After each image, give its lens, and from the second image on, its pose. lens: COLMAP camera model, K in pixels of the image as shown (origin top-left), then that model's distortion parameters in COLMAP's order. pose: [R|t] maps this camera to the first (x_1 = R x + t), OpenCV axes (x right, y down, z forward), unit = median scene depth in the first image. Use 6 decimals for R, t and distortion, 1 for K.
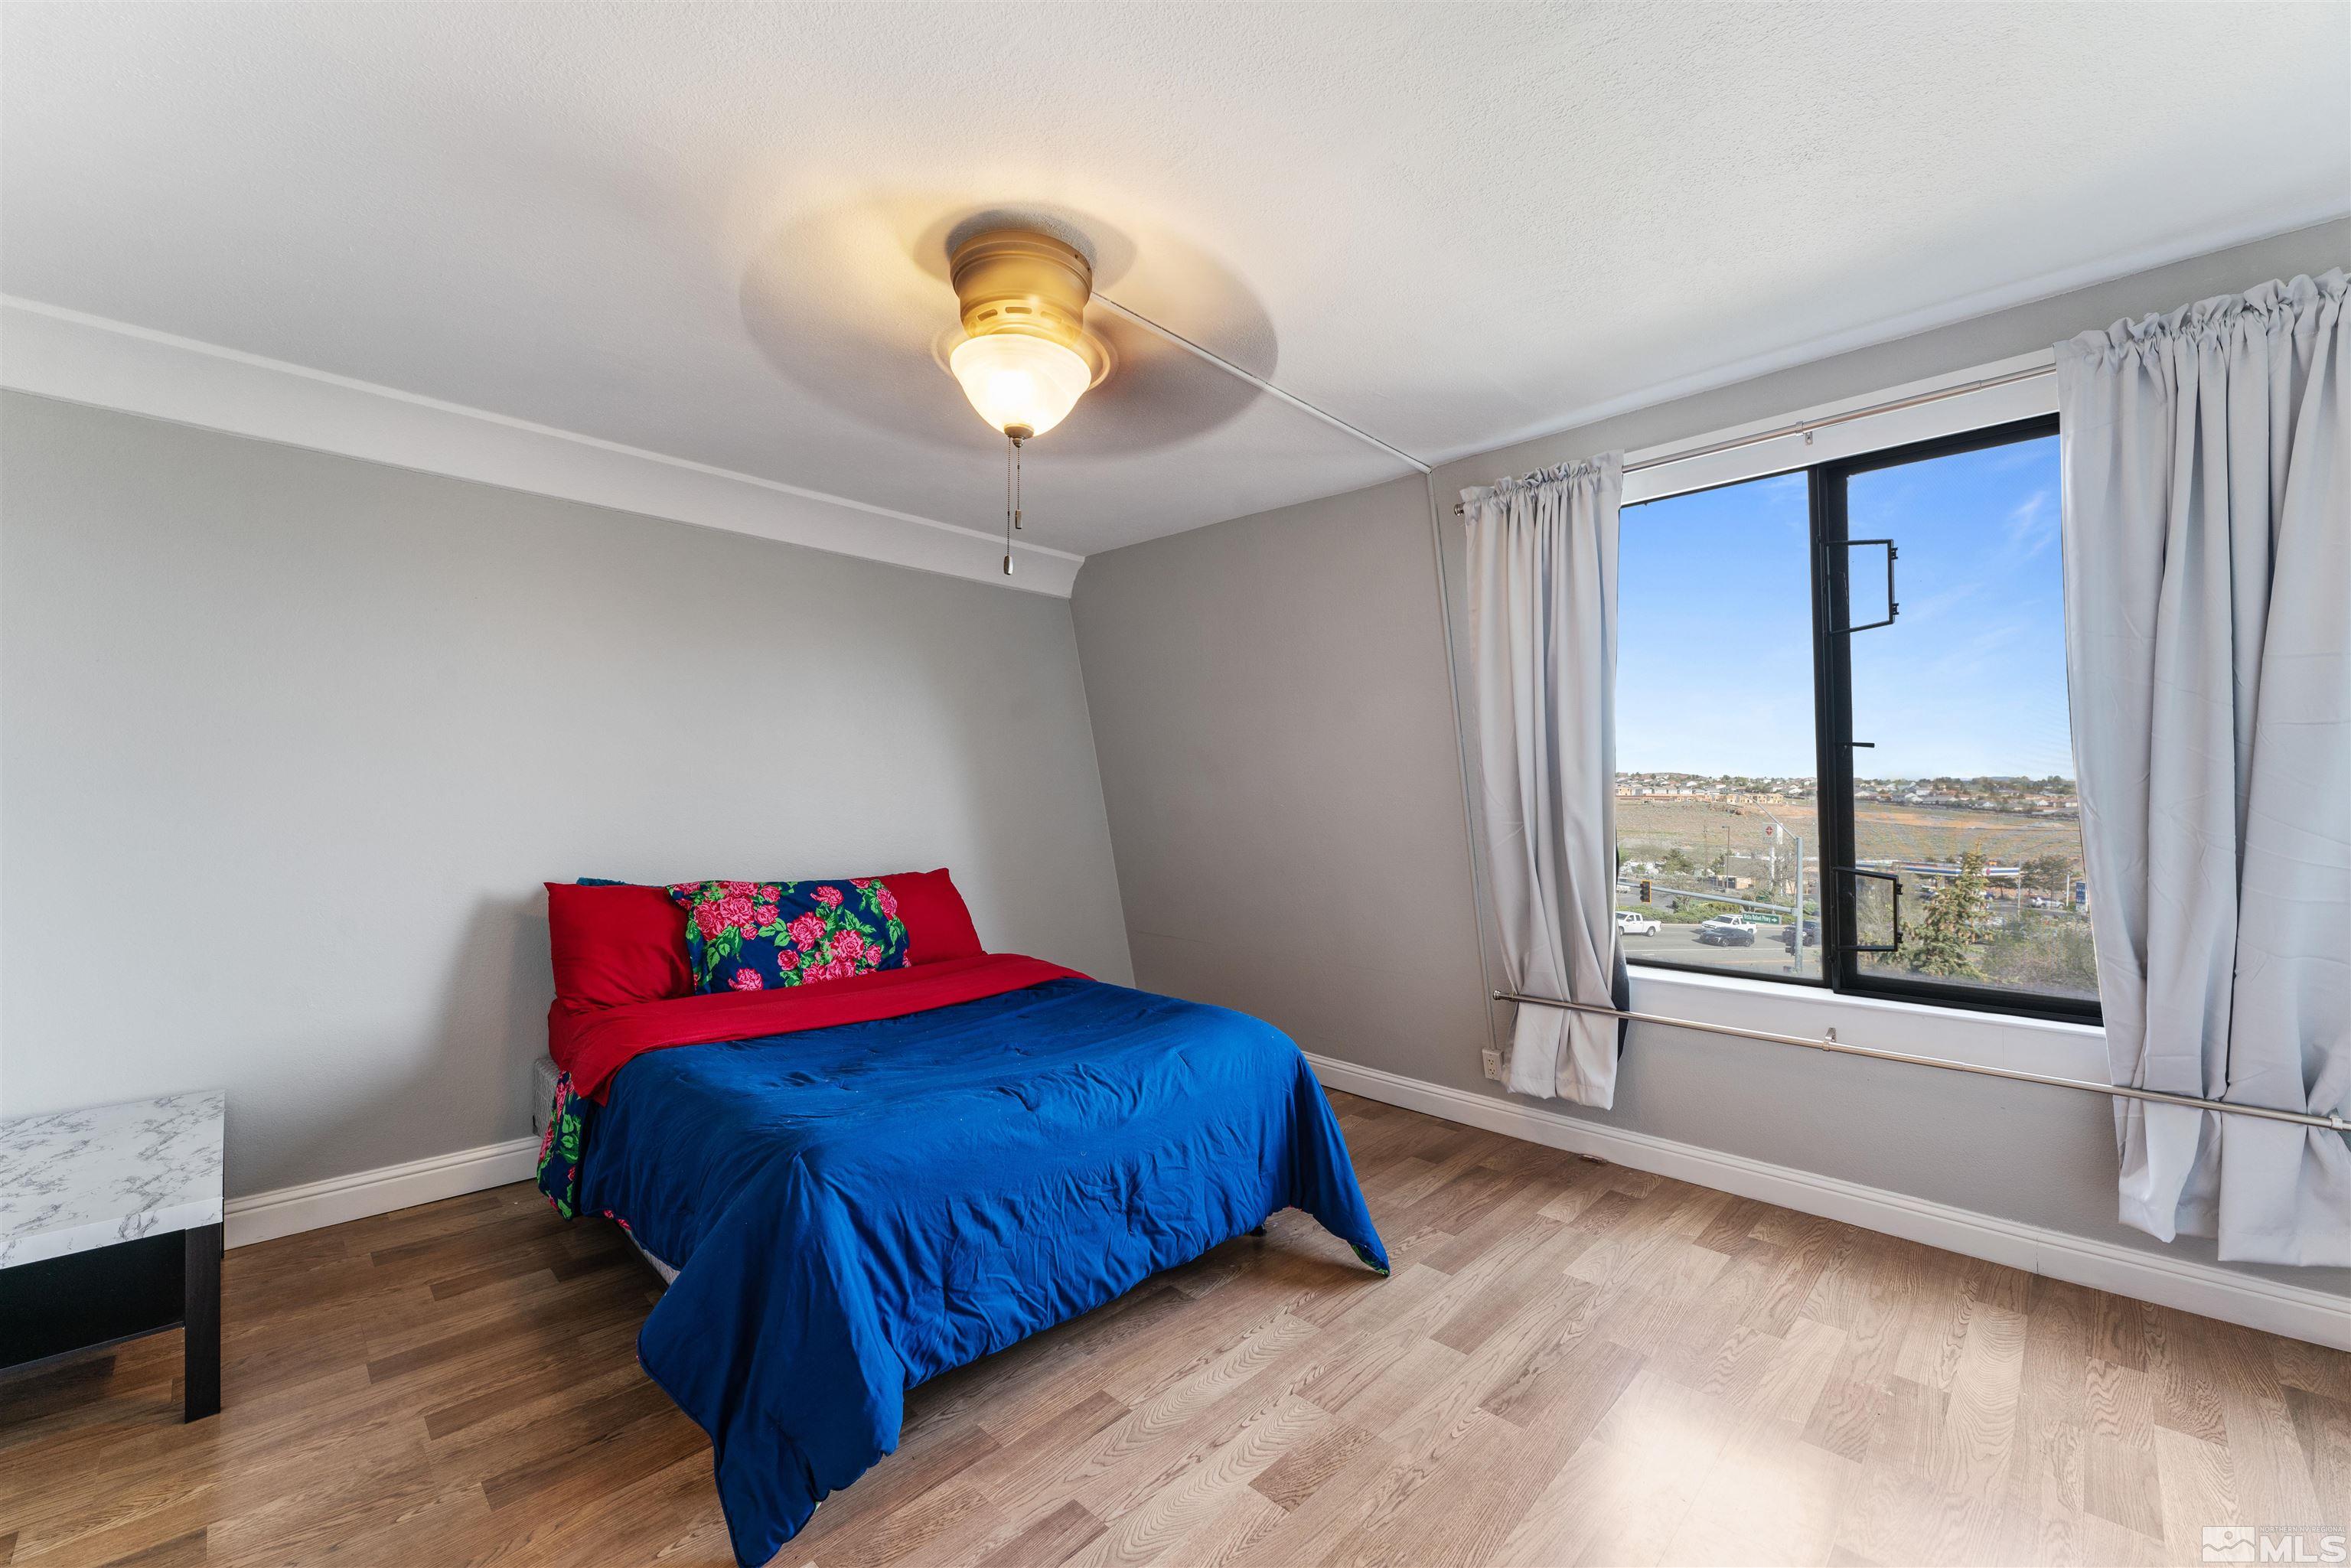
lens RADIAL K [[942.2, 0, 1168.2], [0, 942.2, 809.4], [0, 0, 1]] dist [0.000296, -0.000171]
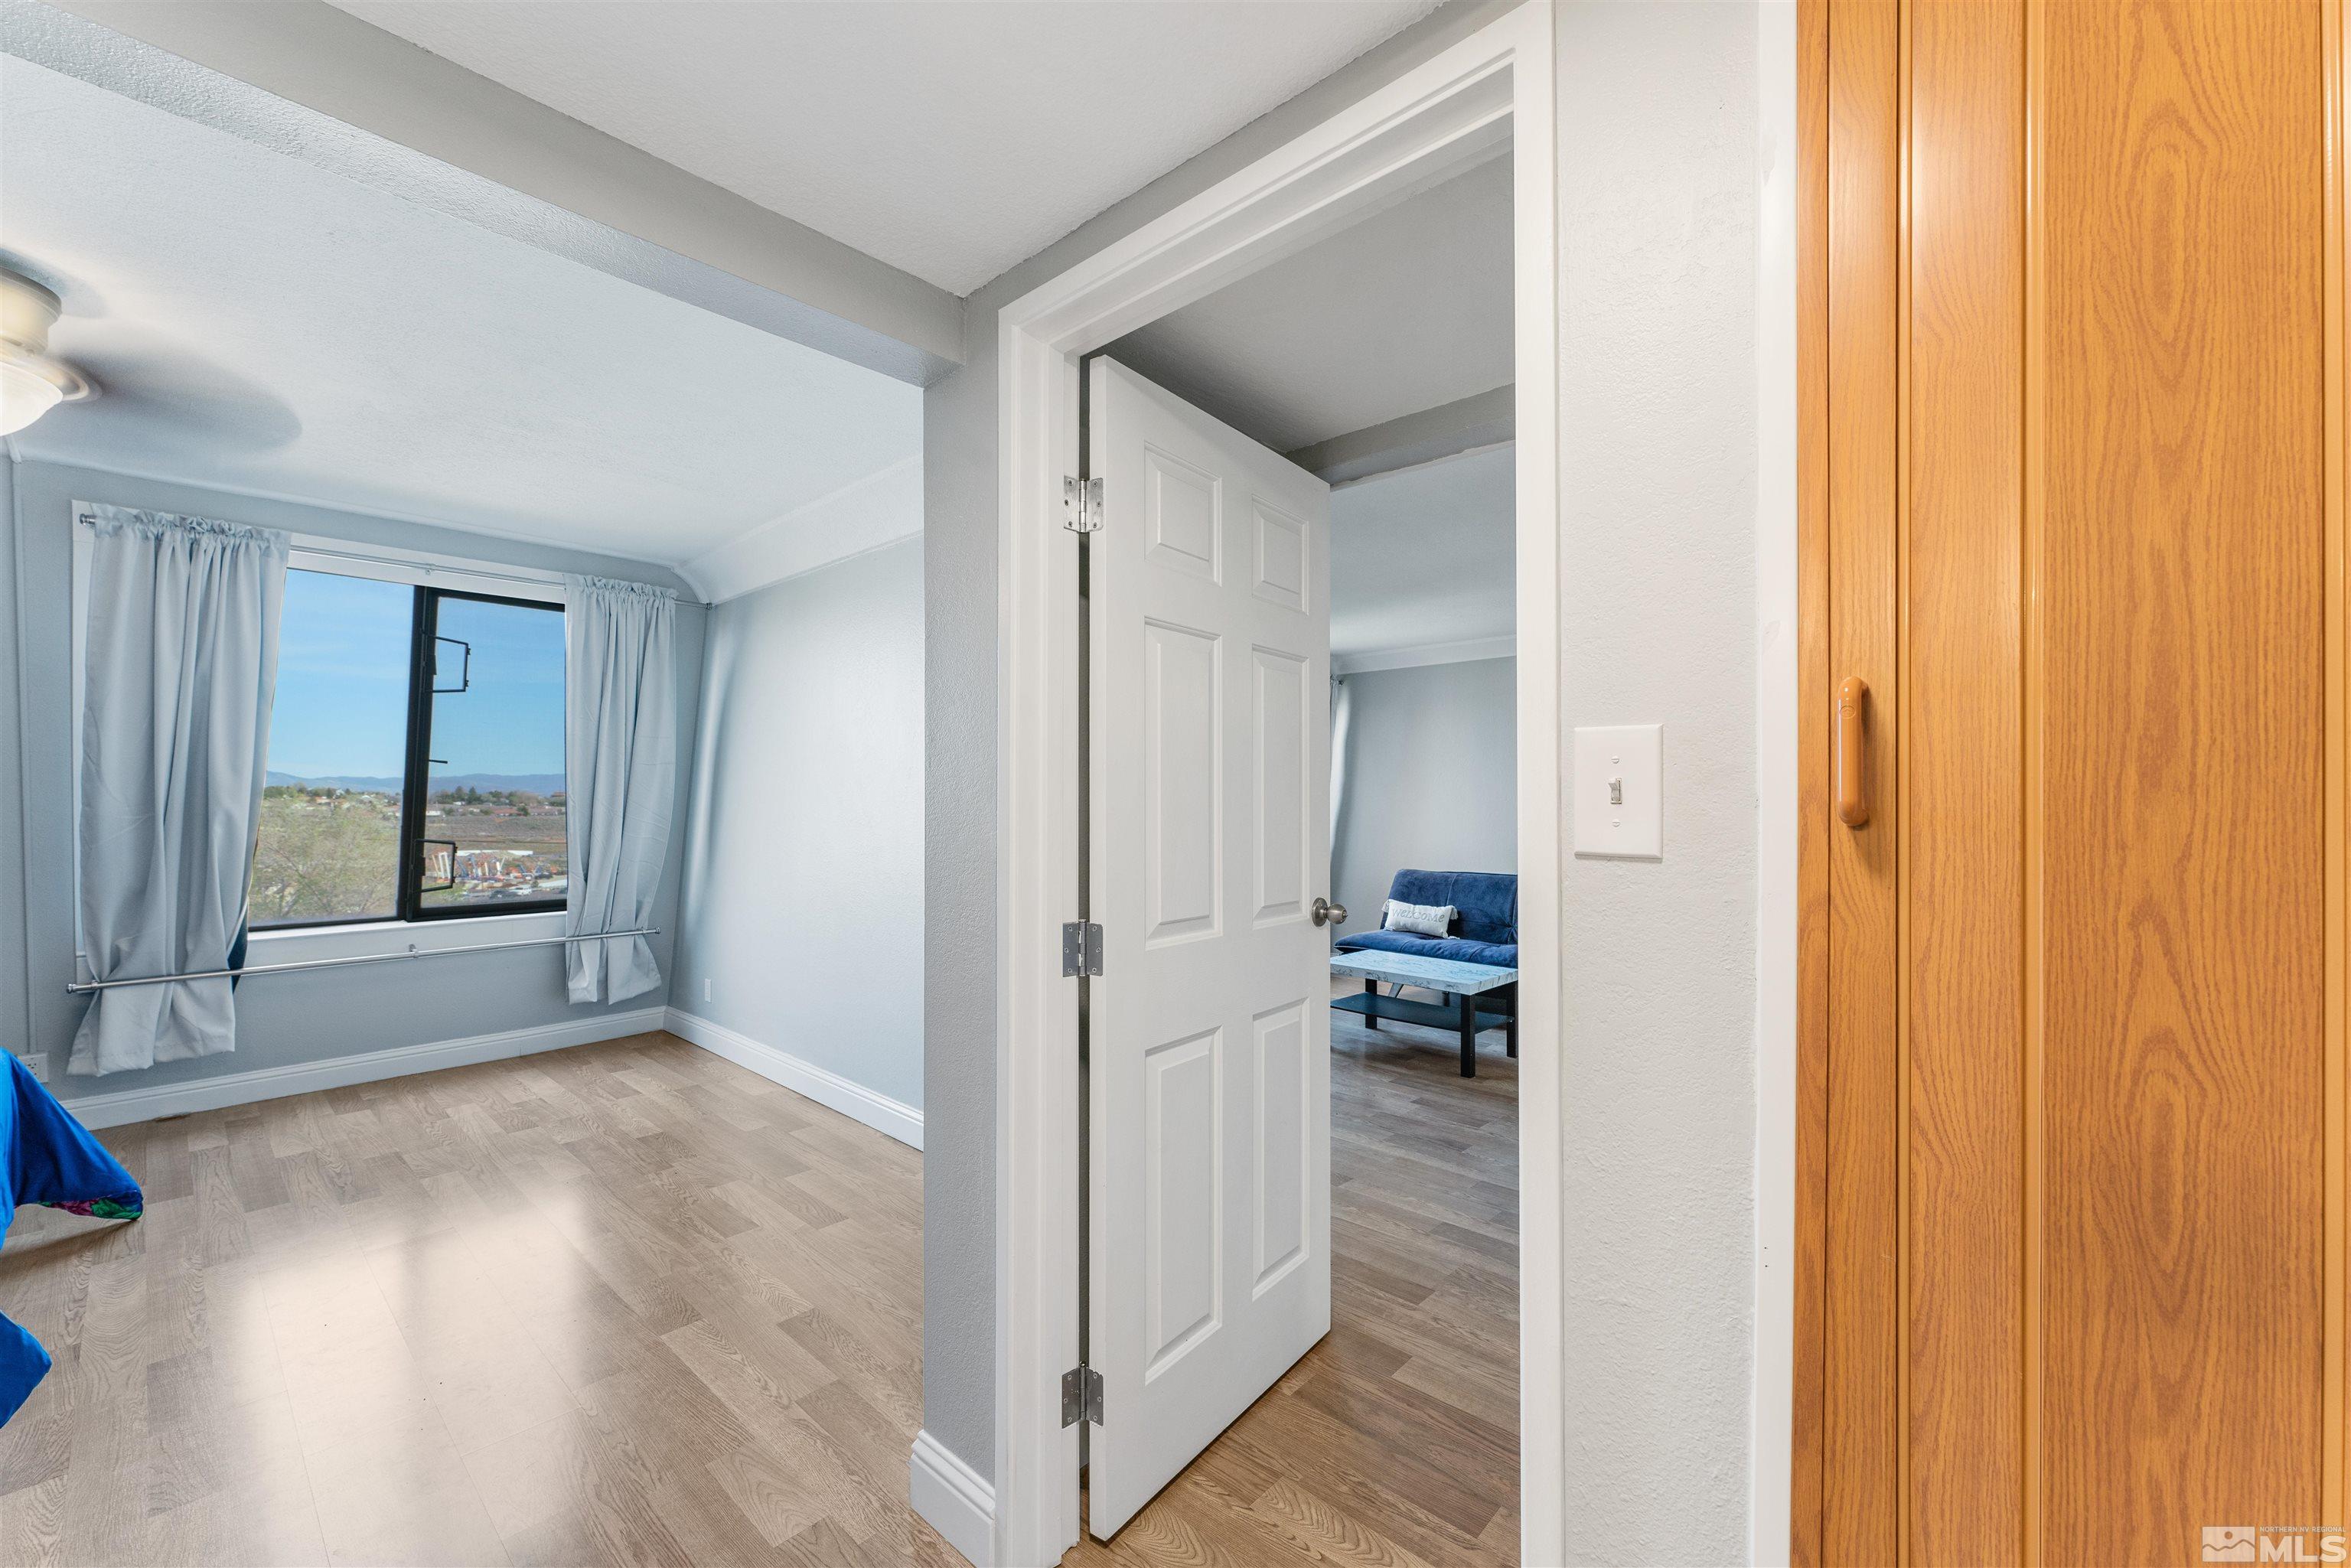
lens RADIAL K [[942.2, 0, 1168.2], [0, 942.2, 809.4], [0, 0, 1]] dist [0.000296, -0.000171]
pose [[-0.033353, -0.011920, 0.999373, -0.867524], [0.012864, 0.999841, 0.012355, 0.009089], [-0.999361, 0.013268, -0.033194, -0.184895]]
